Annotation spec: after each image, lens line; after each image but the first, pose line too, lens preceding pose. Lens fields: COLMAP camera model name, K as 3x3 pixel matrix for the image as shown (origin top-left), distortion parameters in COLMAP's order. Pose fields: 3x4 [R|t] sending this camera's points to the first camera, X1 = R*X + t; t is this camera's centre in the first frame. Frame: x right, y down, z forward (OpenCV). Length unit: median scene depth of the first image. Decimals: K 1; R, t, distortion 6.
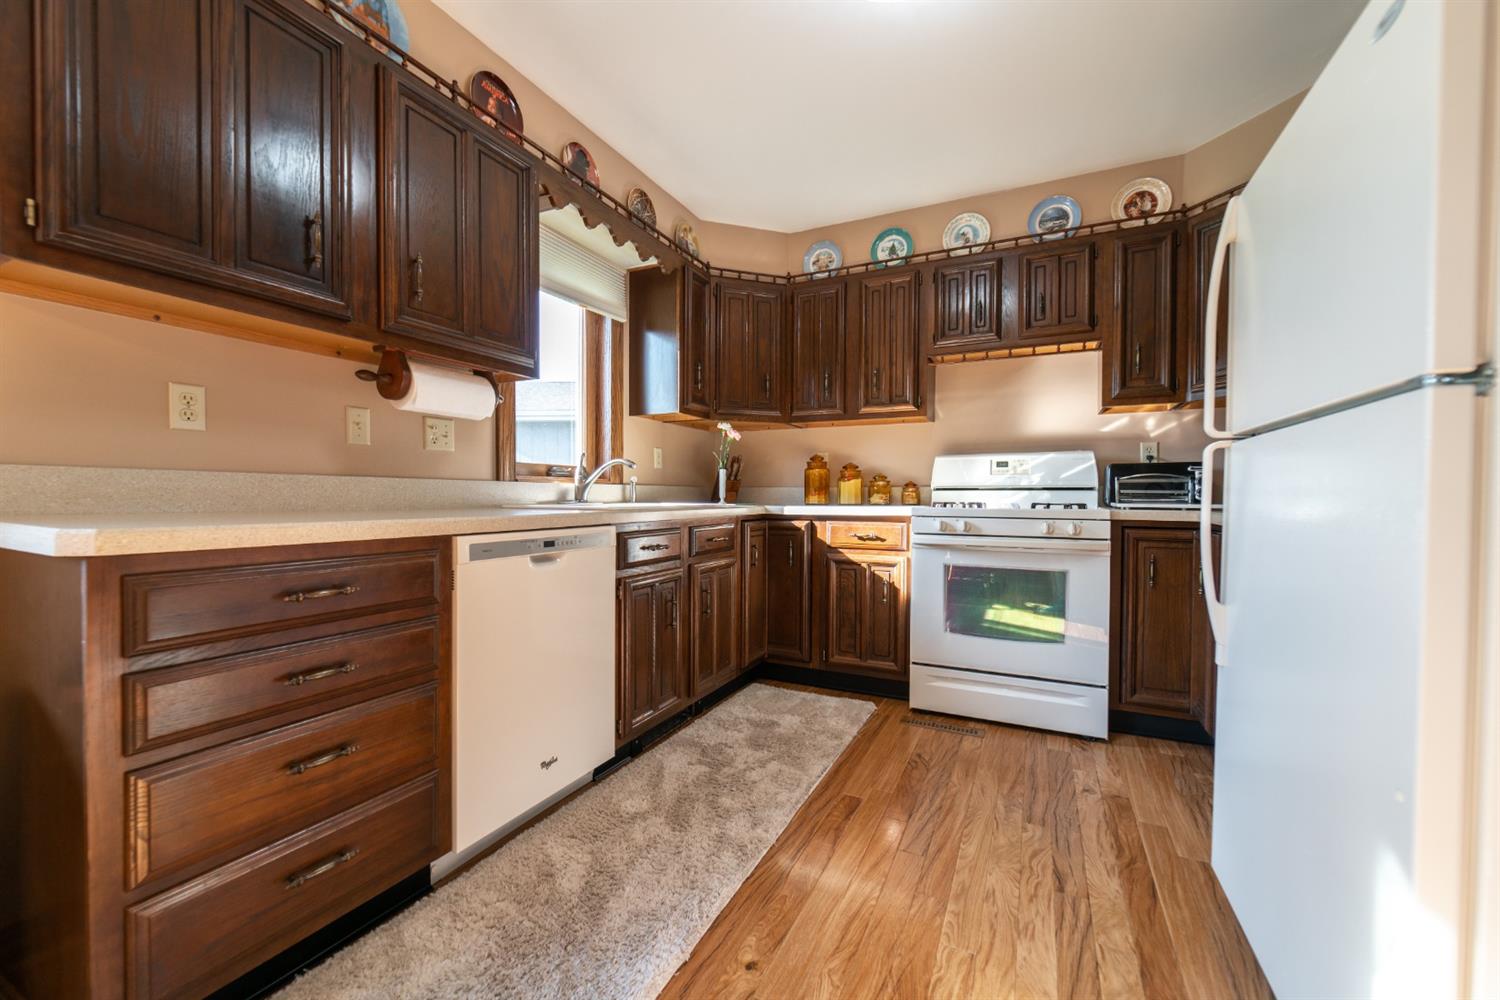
lens RADIAL K [[600.7, 0, 755.7], [0, 600.7, 495.4], [0, 0, 1]] dist [0.000188, -0.000922]
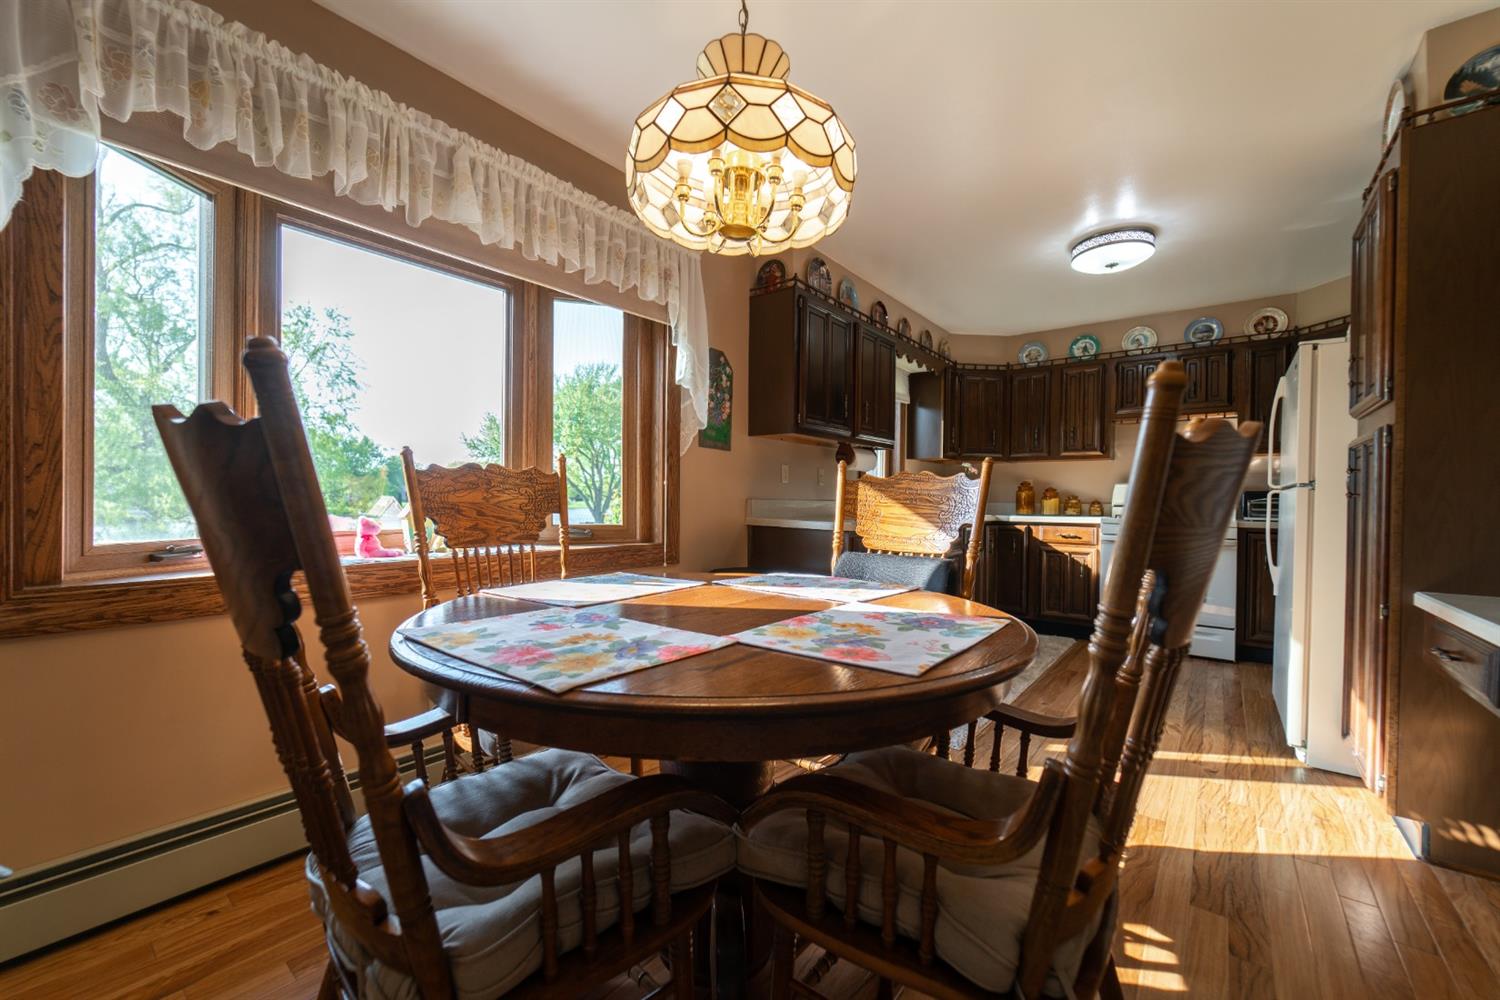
lens RADIAL K [[600.7, 0, 749.4], [0, 600.7, 500.3], [0, 0, 1]] dist [0.000188, -0.000922]
pose [[0.975013, 0.005855, -0.222071, -0.289790], [-0.005885, 0.999983, 0.000528, -0.021528], [0.222070, 0.000792, 0.975030, -0.749725]]
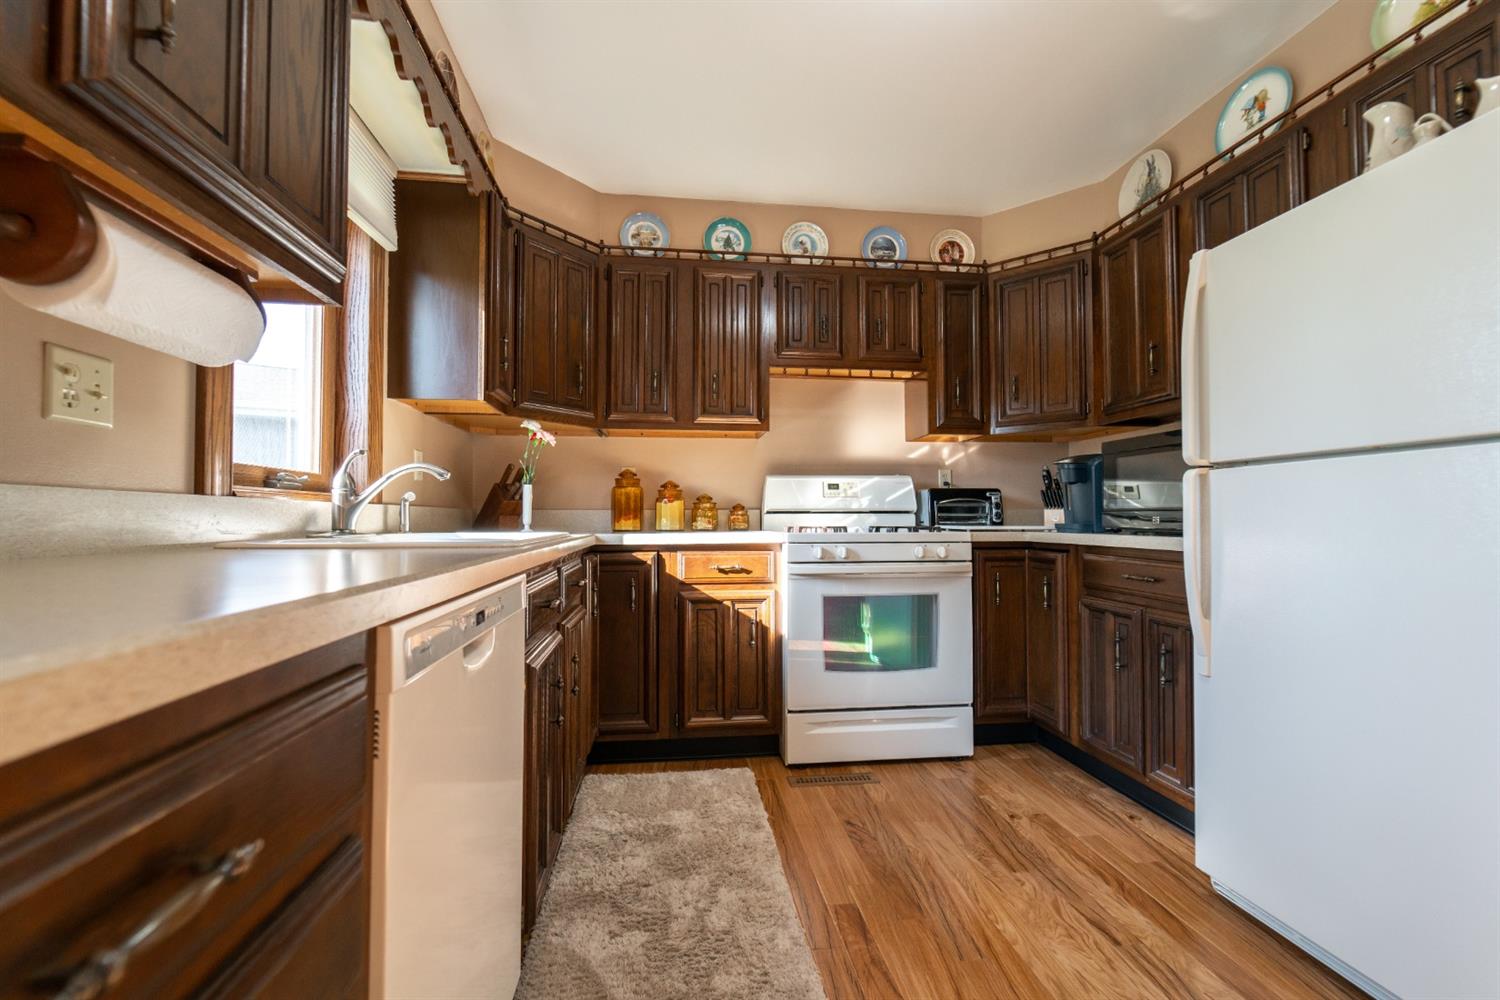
lens RADIAL K [[600.7, 0, 689.0], [0, 600.7, 501.3], [0, 0, 1]] dist [0.000188, -0.000922]
pose [[0.838976, 0.011329, 0.544050, -0.326727], [0.004558, 0.999602, -0.027843, -0.002466], [-0.544149, 0.025839, 0.838591, 0.328008]]
